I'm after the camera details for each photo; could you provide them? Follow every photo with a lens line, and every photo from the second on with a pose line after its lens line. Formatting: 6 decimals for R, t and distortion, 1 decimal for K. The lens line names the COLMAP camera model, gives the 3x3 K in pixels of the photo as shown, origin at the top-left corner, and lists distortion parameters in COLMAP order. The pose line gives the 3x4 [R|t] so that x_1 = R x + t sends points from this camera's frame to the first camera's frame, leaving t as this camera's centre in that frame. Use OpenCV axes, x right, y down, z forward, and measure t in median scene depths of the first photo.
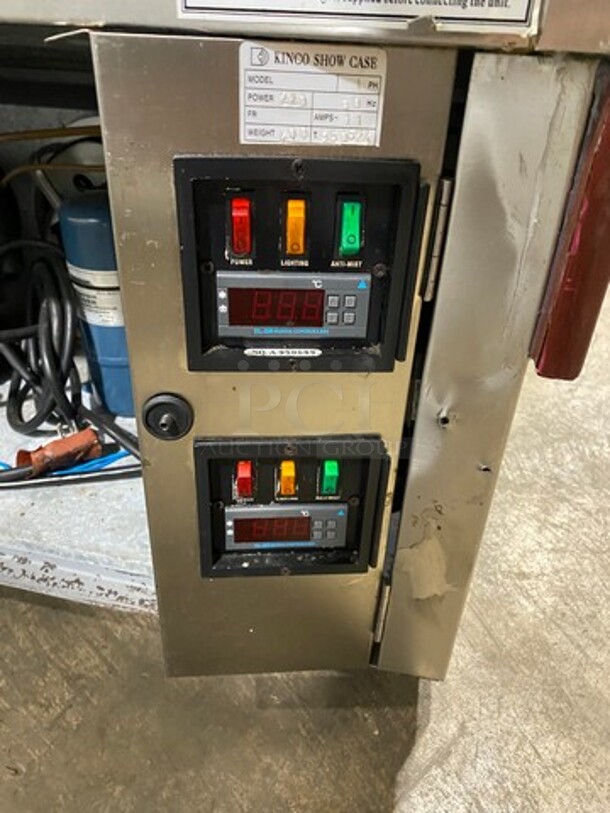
lens RADIAL K [[614.4, 0, 303.4], [0, 614.4, 401.8], [0, 0, 1]] dist [0.000219, -0.002712]
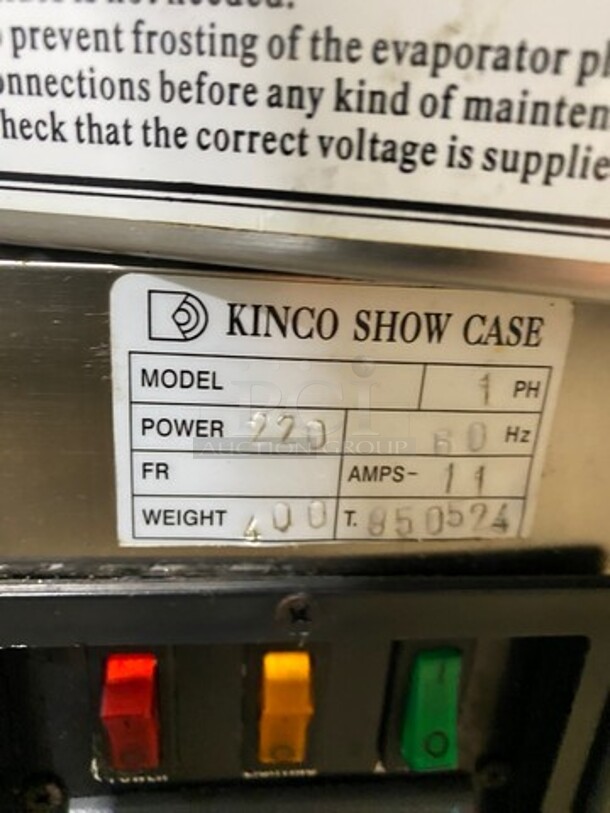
lens RADIAL K [[614.4, 0, 303.4], [0, 614.4, 401.8], [0, 0, 1]] dist [0.000219, -0.002712]
pose [[0.999397, 0.032135, -0.013190, -0.003243], [-0.034150, 0.978429, -0.203741, -0.432482], [0.006358, 0.204069, 0.978936, 0.667123]]
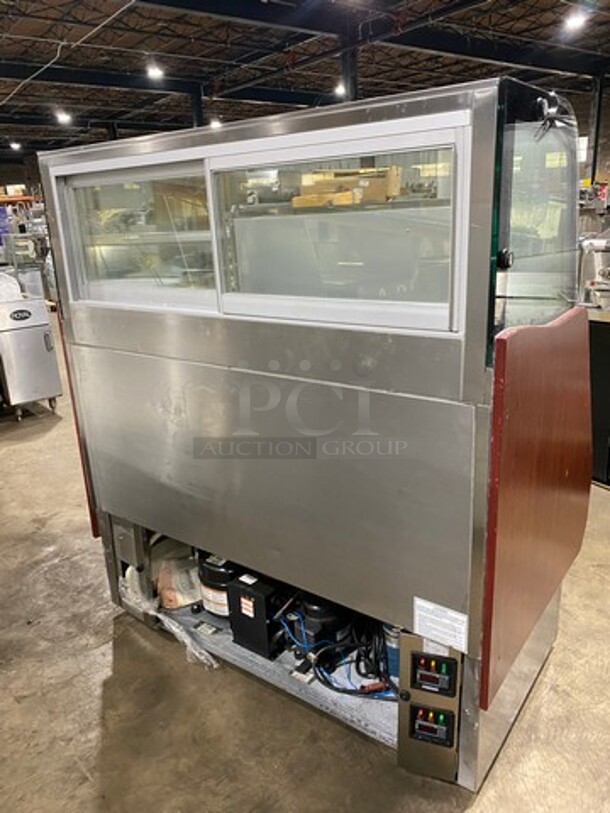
lens RADIAL K [[615.5, 0, 305.0], [0, 615.5, 406.5], [0, 0, 1]] dist [0.003457, 0.002933]
pose [[0.905429, 0.051324, -0.421384, 1.221191], [-0.166936, 0.955735, -0.242289, -1.048081], [0.390296, 0.289720, 0.873917, -5.168695]]
